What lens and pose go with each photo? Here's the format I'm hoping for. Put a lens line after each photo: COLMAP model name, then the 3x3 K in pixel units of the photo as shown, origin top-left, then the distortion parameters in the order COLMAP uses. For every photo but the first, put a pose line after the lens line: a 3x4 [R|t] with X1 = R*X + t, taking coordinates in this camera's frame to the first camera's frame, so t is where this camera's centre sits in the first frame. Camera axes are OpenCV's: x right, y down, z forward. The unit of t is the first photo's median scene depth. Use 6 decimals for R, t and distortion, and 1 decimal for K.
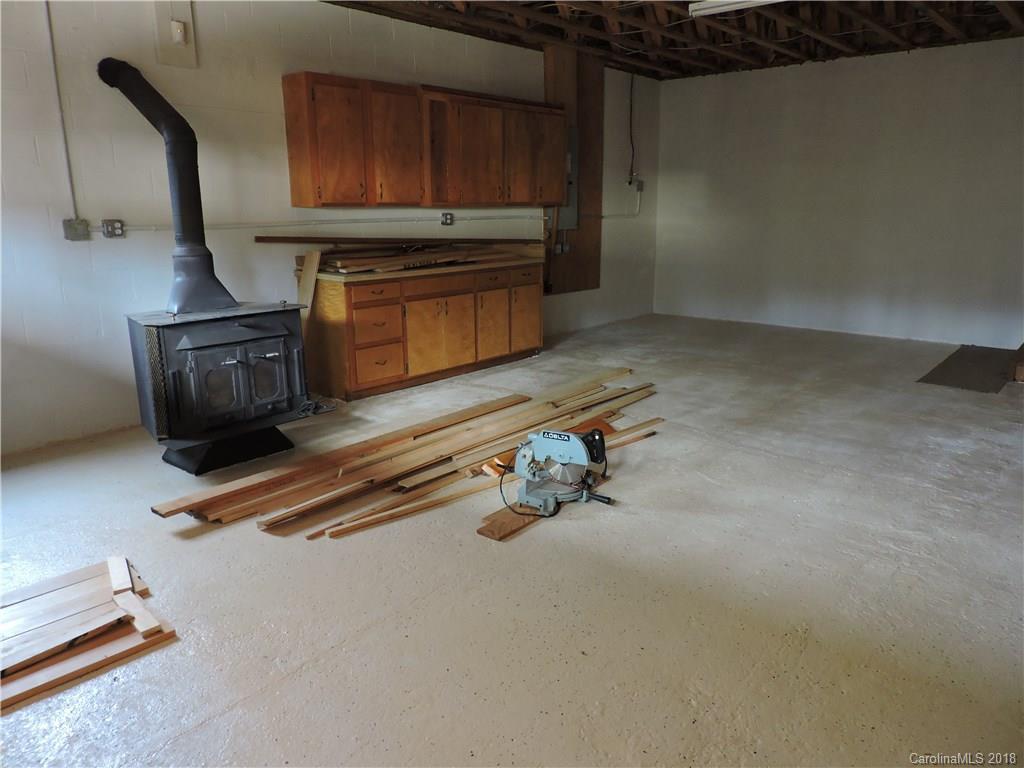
lens RADIAL K [[724.3, 0, 514.0], [0, 724.3, 383.8], [0, 0, 1]] dist [-0.021268, -0.003788]
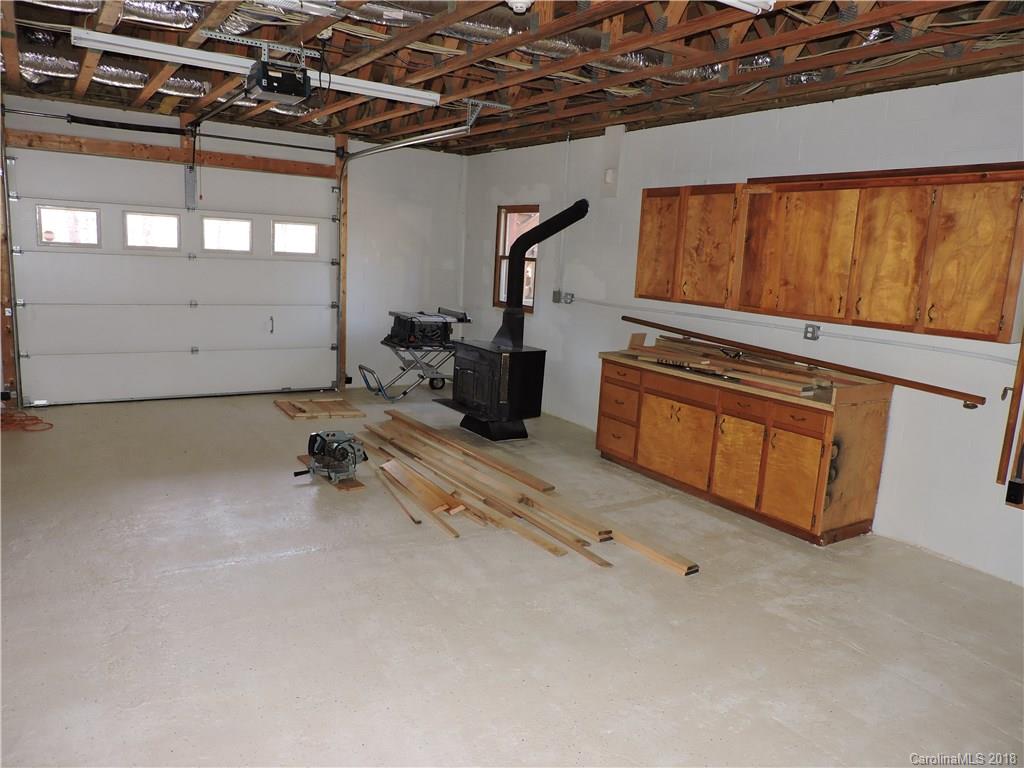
lens RADIAL K [[724.3, 0, 514.0], [0, 724.3, 383.8], [0, 0, 1]] dist [-0.021268, -0.003788]
pose [[-0.266199, 0.163076, -0.950023, 0.889715], [-0.284286, 0.928464, 0.239033, -0.320669], [0.921043, 0.333708, -0.200796, 1.035953]]
